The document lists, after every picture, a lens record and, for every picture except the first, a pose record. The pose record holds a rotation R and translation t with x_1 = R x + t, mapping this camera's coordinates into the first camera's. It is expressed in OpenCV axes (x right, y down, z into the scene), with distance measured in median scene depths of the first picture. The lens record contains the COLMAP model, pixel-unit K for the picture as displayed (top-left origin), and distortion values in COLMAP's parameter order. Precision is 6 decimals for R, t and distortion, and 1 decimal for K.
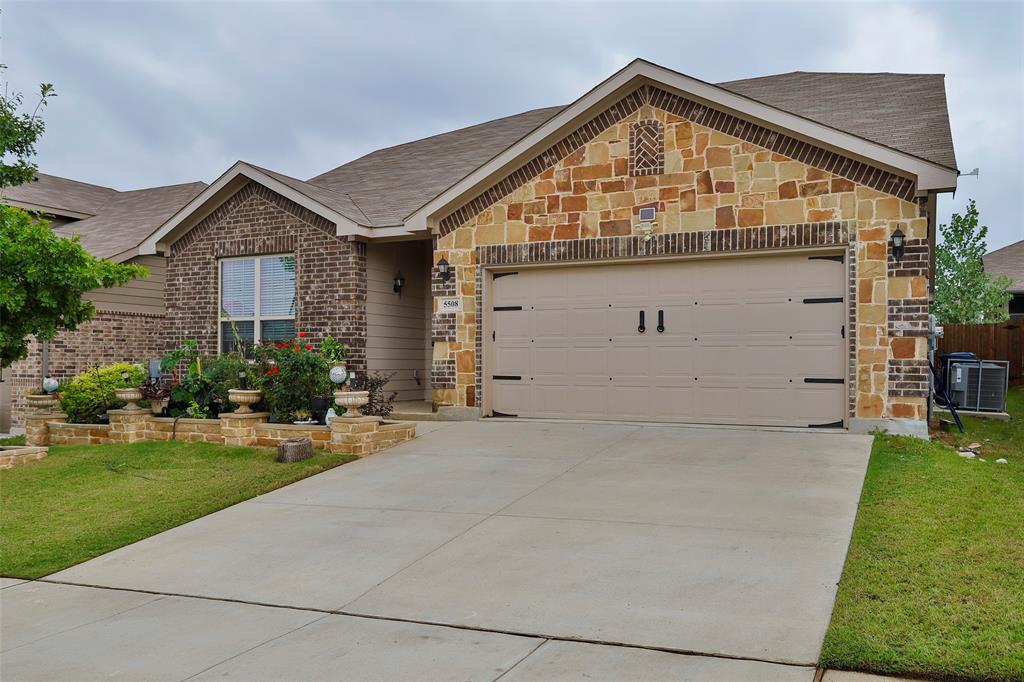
lens RADIAL K [[754.9, 0, 518.8], [0, 754.9, 373.5], [0, 0, 1]] dist [-0.006324, 0.002270]
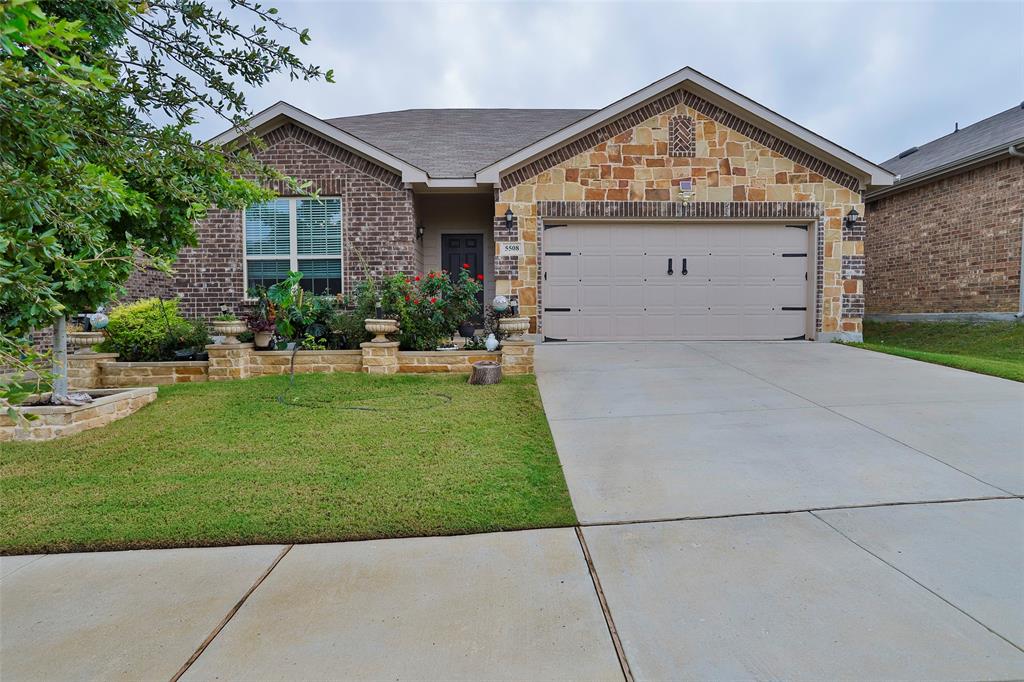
lens RADIAL K [[525.6, 0, 510.1], [0, 525.6, 347.4], [0, 0, 1]] dist [-0.044433, 0.023023]
pose [[0.904888, -0.032511, 0.424406, -0.477385], [0.011761, 0.998608, 0.051421, 0.023073], [-0.425487, -0.041539, 0.904011, 0.259397]]
